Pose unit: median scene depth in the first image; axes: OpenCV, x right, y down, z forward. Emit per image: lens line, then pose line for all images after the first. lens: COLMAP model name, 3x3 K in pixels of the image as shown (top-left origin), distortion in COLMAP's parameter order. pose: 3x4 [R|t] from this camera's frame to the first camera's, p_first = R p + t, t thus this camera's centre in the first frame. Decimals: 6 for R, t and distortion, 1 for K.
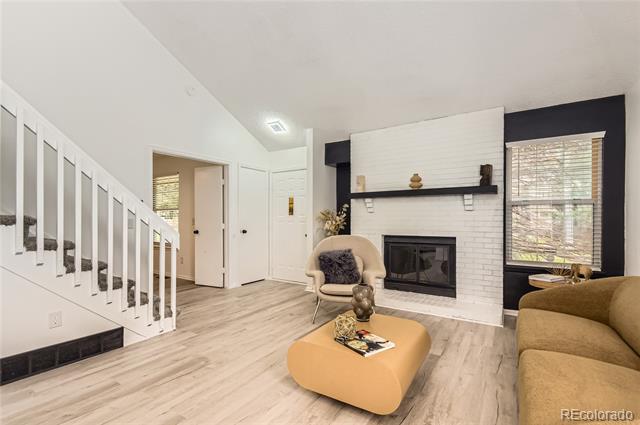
lens RADIAL K [[295.1, 0, 318.0], [0, 295.1, 221.7], [0, 0, 1]] dist [0.003904, -0.004865]
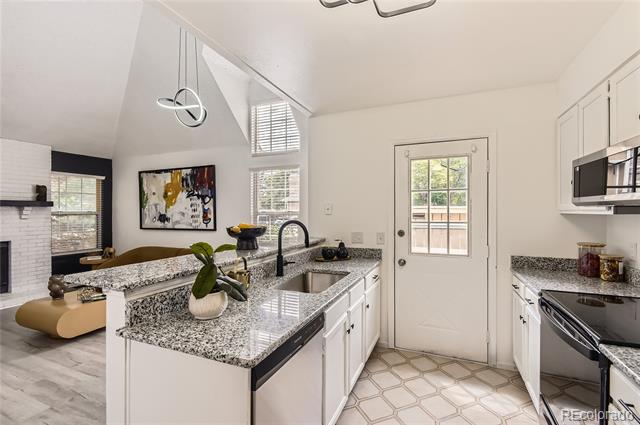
lens RADIAL K [[295.1, 0, 322.7], [0, 295.1, 211.7], [0, 0, 1]] dist [0.003904, -0.004865]
pose [[-0.177121, -0.002985, 0.984185, -0.982451], [0.004316, 0.999983, 0.003810, -0.069404], [-0.984180, 0.004923, -0.177105, -0.039120]]
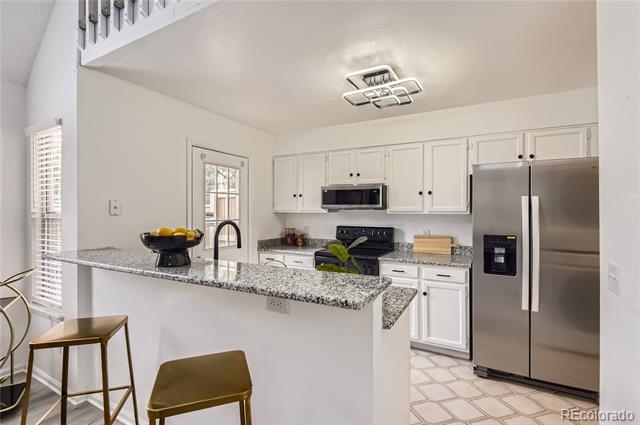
lens RADIAL K [[295.1, 0, 321.6], [0, 295.1, 215.7], [0, 0, 1]] dist [0.003904, -0.004865]
pose [[-0.996626, -0.000033, -0.082073, -0.511430], [-0.001591, 0.999820, 0.018914, -0.069275], [0.082058, 0.018981, -0.996447, 0.458785]]
